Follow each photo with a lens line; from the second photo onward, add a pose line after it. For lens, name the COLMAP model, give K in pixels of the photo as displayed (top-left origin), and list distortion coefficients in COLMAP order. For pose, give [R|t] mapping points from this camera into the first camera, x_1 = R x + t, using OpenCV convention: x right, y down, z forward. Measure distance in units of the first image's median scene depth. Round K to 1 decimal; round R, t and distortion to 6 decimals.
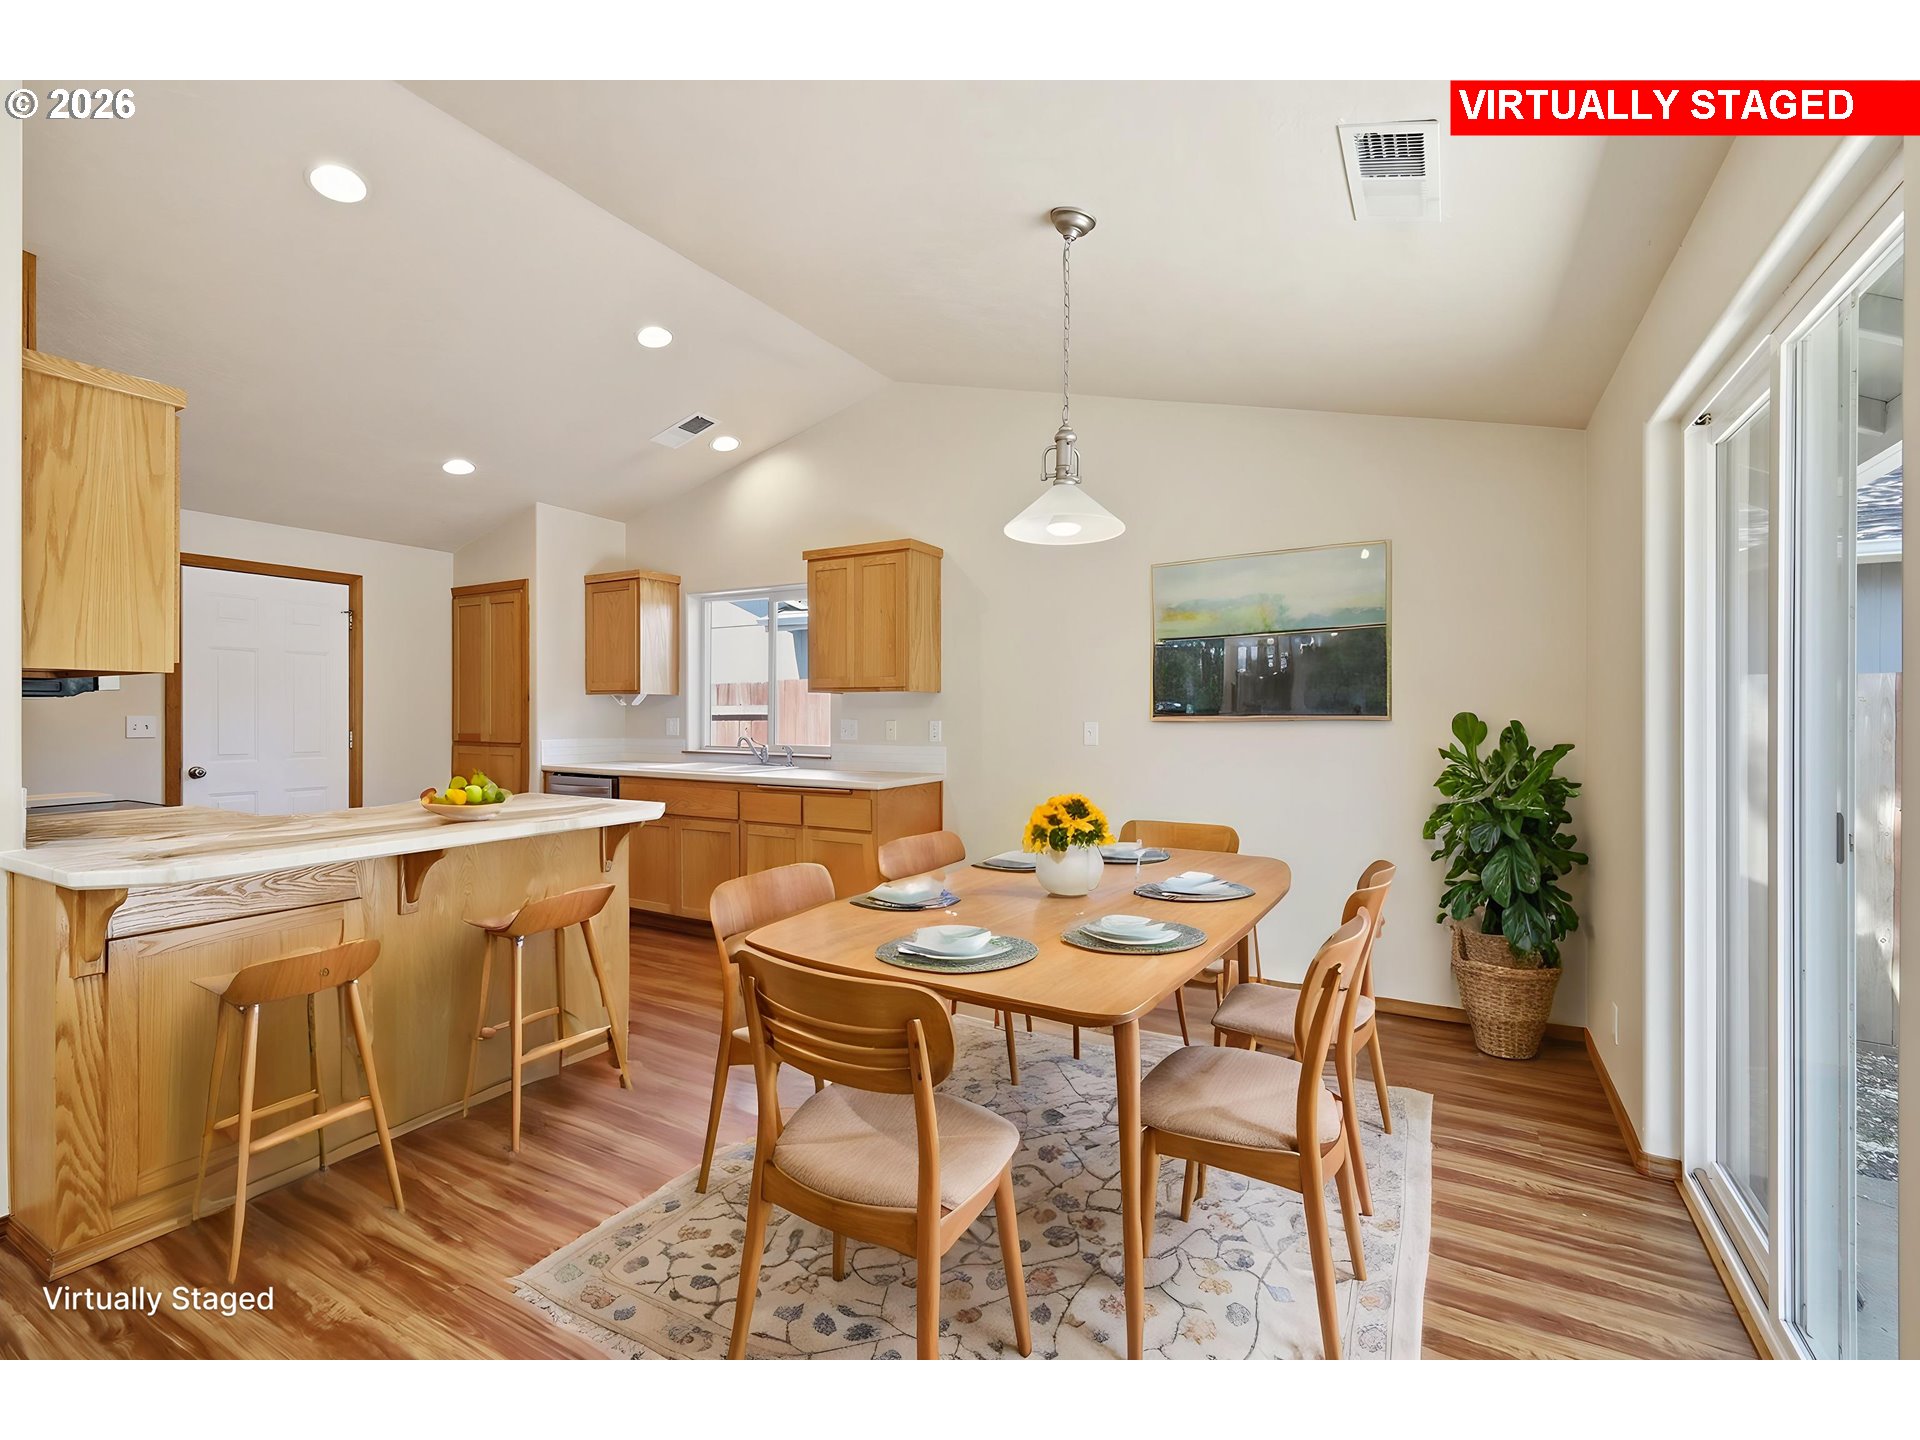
lens RADIAL K [[854.4, 0, 963.4], [0, 854.4, 712.5], [0, 0, 1]] dist [0.006073, 0.000243]
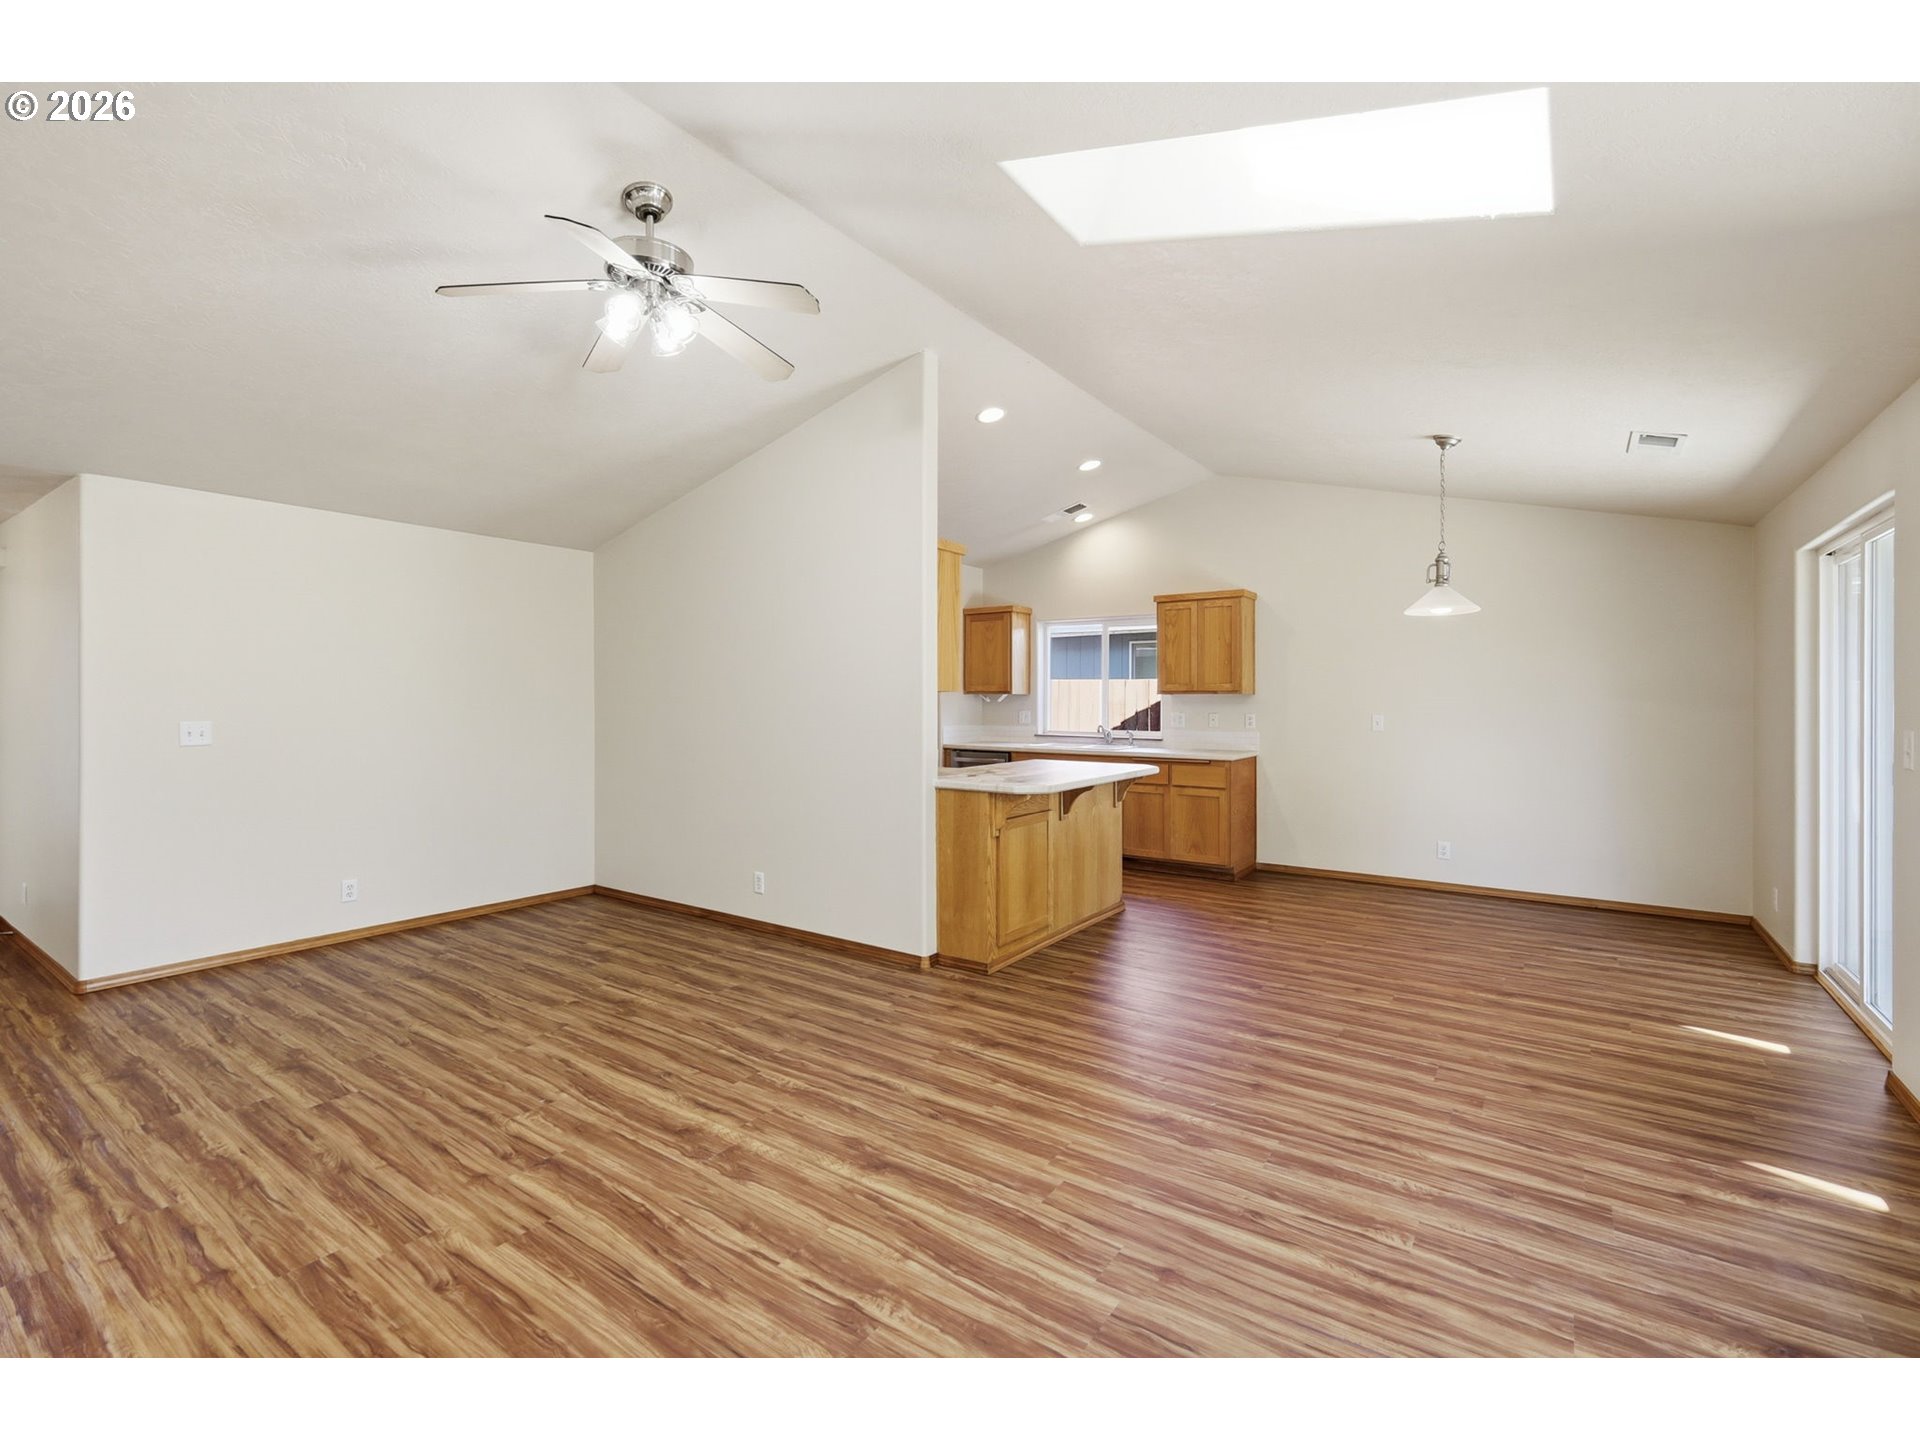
lens RADIAL K [[852.2, 0, 961.9], [0, 852.2, 699.5], [0, 0, 1]] dist [0.007127, 0.000064]
pose [[0.995253, 0.000000, -0.097323, -0.593543], [-0.000027, 1.000000, -0.000276, -0.022148], [0.097323, 0.000277, 0.995253, -0.740579]]
